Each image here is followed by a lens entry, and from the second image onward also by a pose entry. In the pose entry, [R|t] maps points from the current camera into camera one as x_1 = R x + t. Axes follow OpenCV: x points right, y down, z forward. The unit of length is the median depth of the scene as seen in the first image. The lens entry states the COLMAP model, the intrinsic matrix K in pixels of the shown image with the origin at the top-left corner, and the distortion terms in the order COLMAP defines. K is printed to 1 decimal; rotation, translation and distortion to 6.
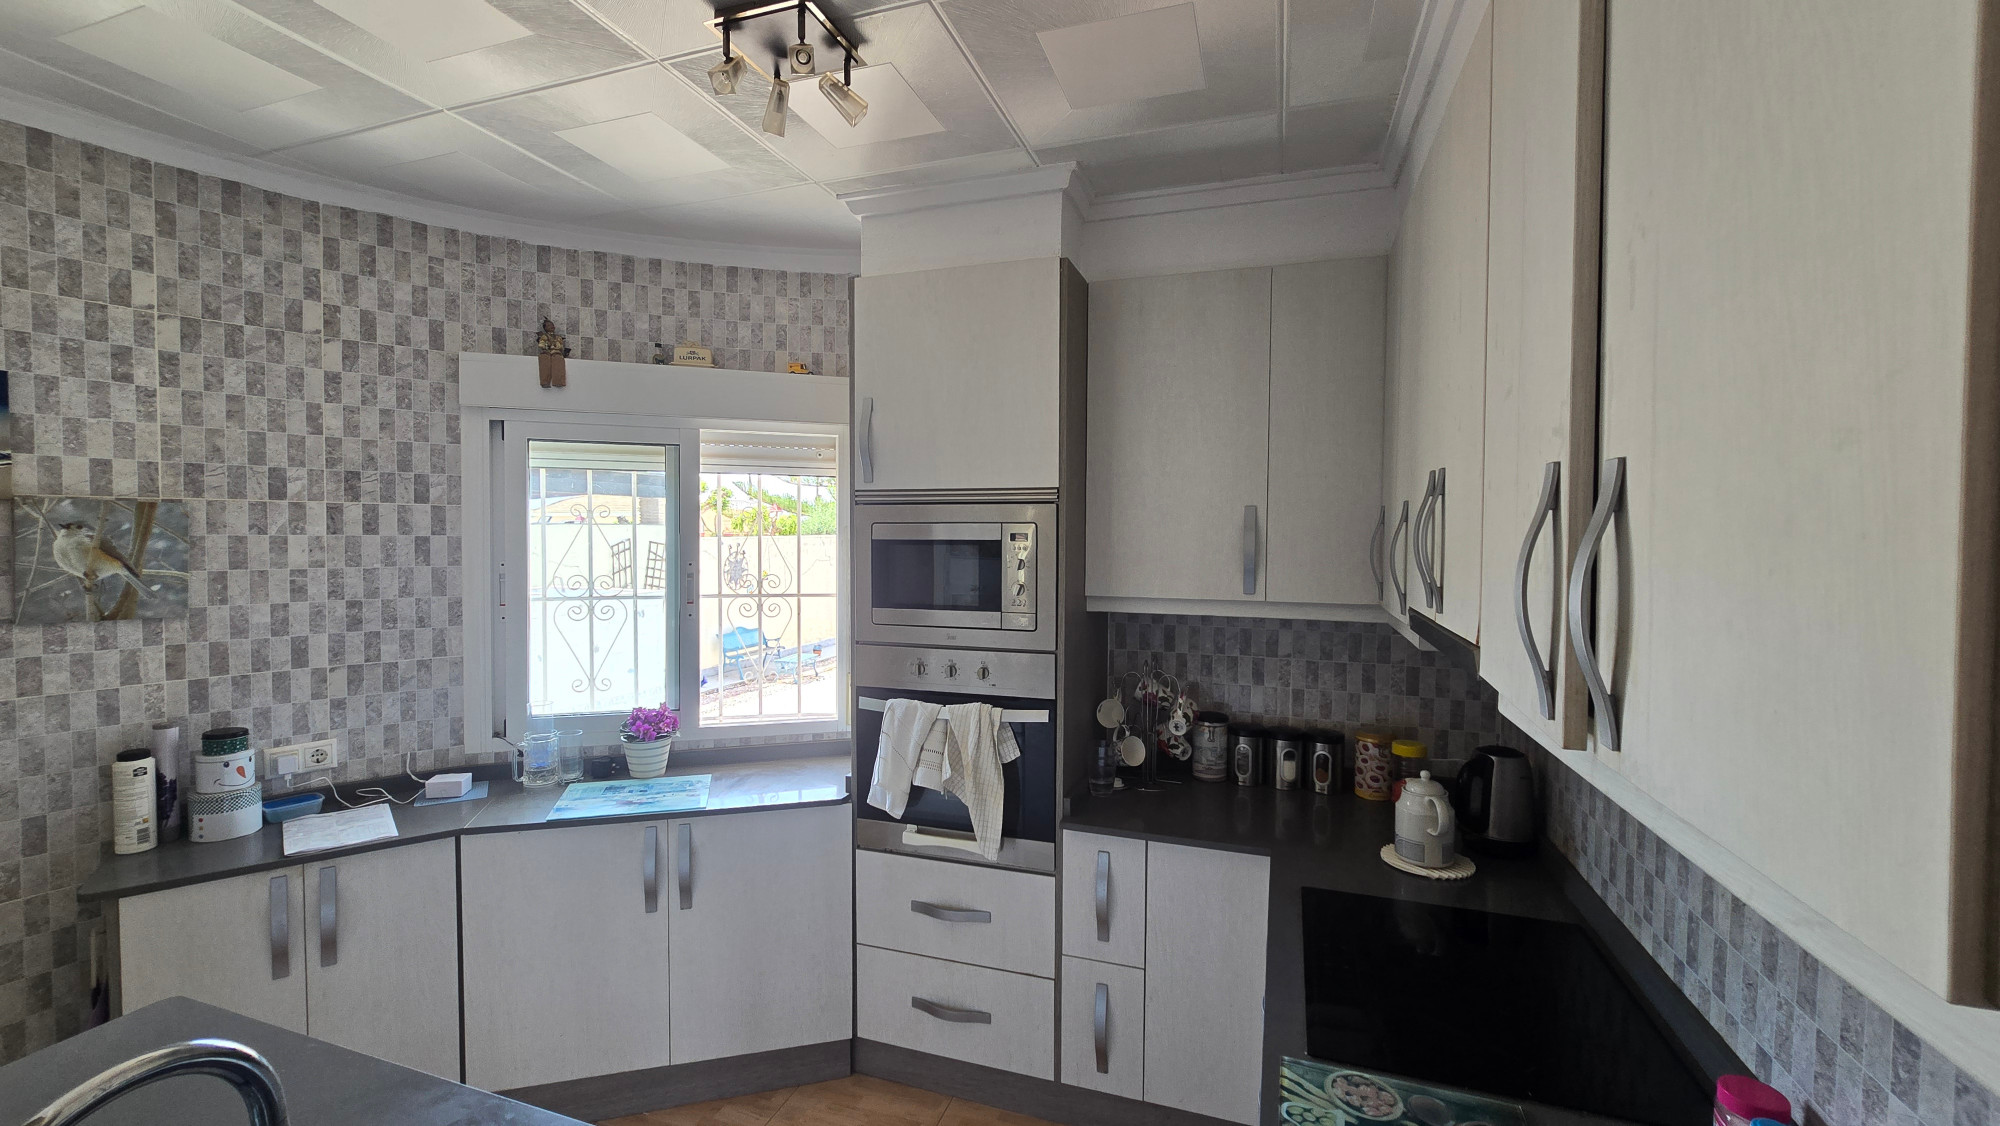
lens RADIAL K [[816.7, 0, 1004.1], [0, 816.7, 557.0], [0, 0, 1]] dist [-0.008598, 0.002575]
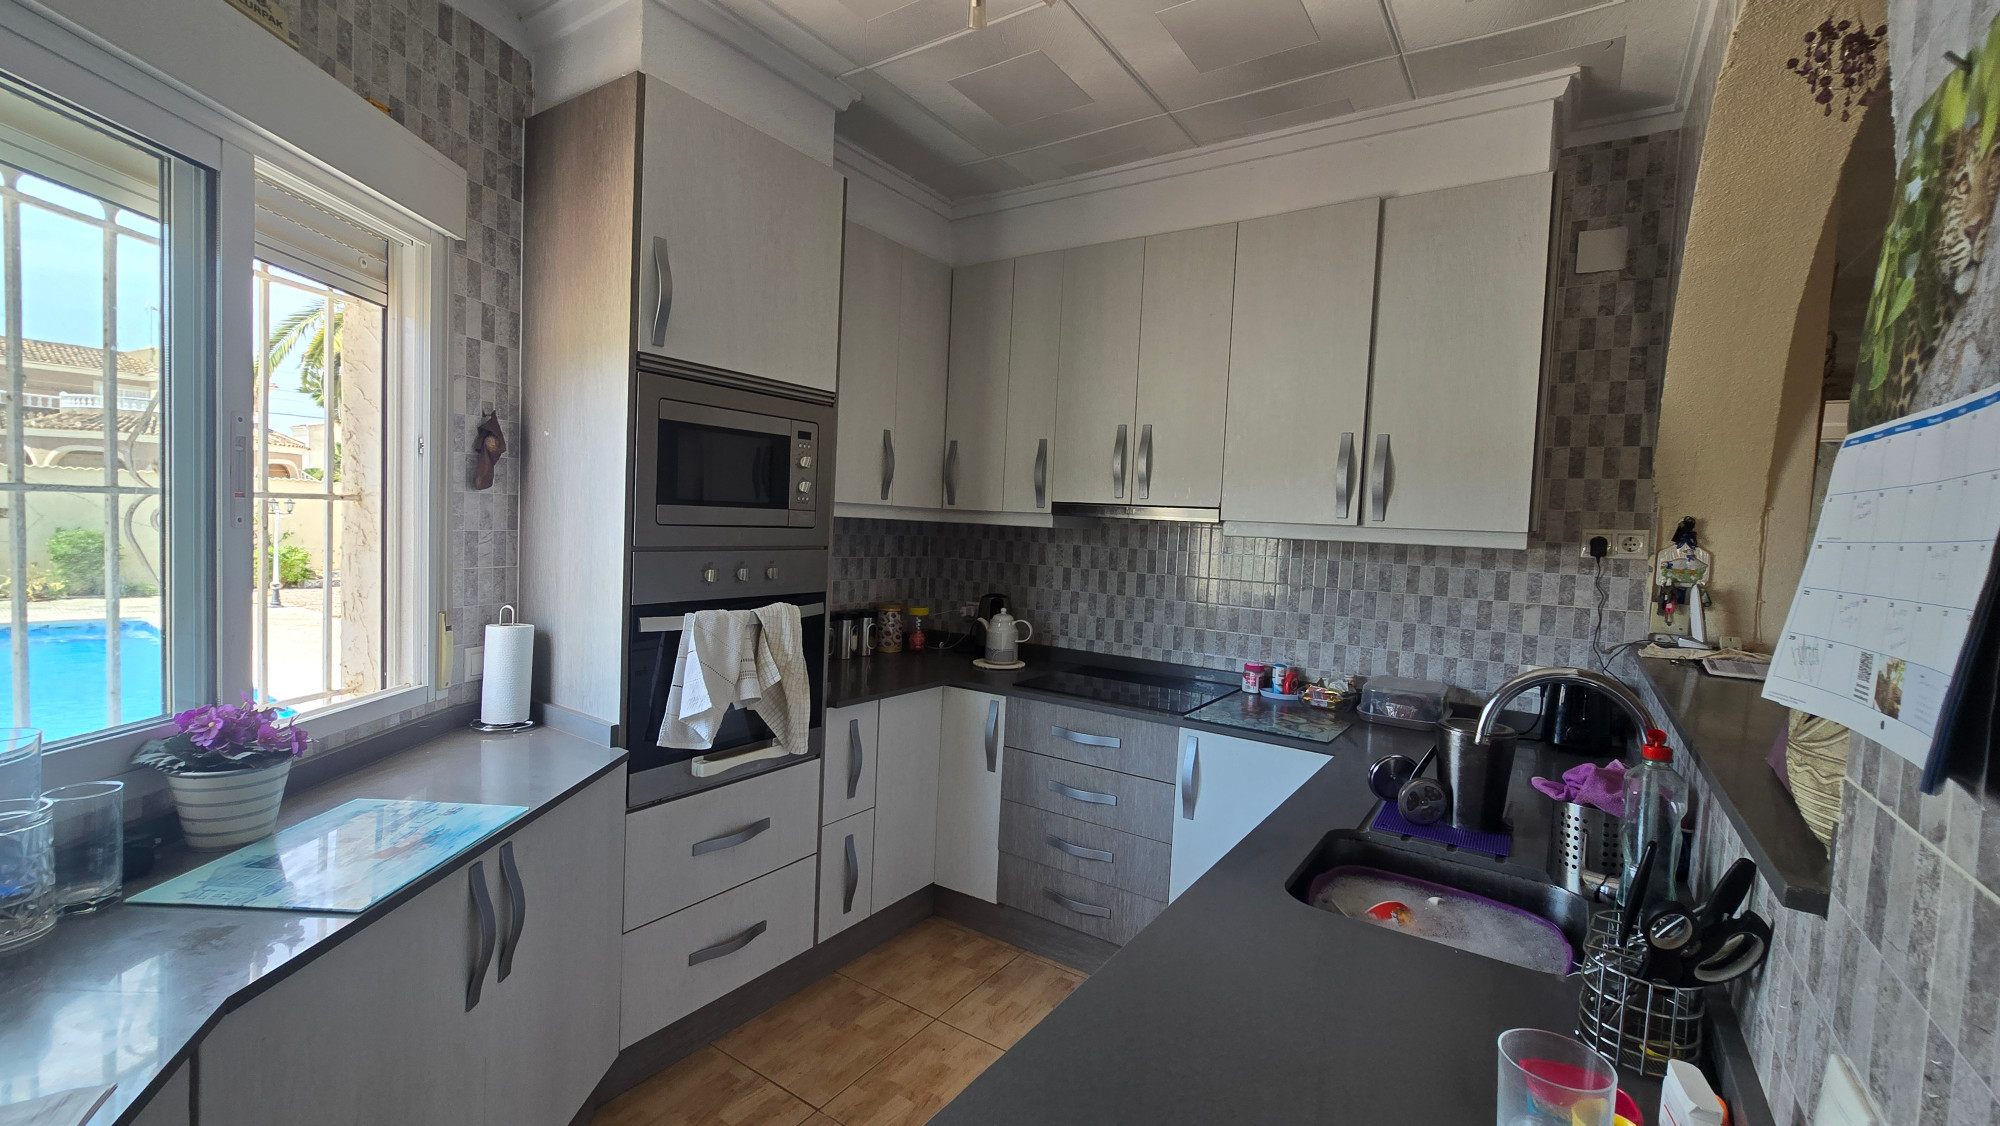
lens RADIAL K [[816.7, 0, 1007.2], [0, 816.7, 561.9], [0, 0, 1]] dist [-0.008598, 0.002575]
pose [[0.266479, -0.043133, 0.962875, -0.859205], [-0.017581, 0.998614, 0.049600, 0.074059], [-0.963680, -0.030145, 0.265352, 0.466001]]
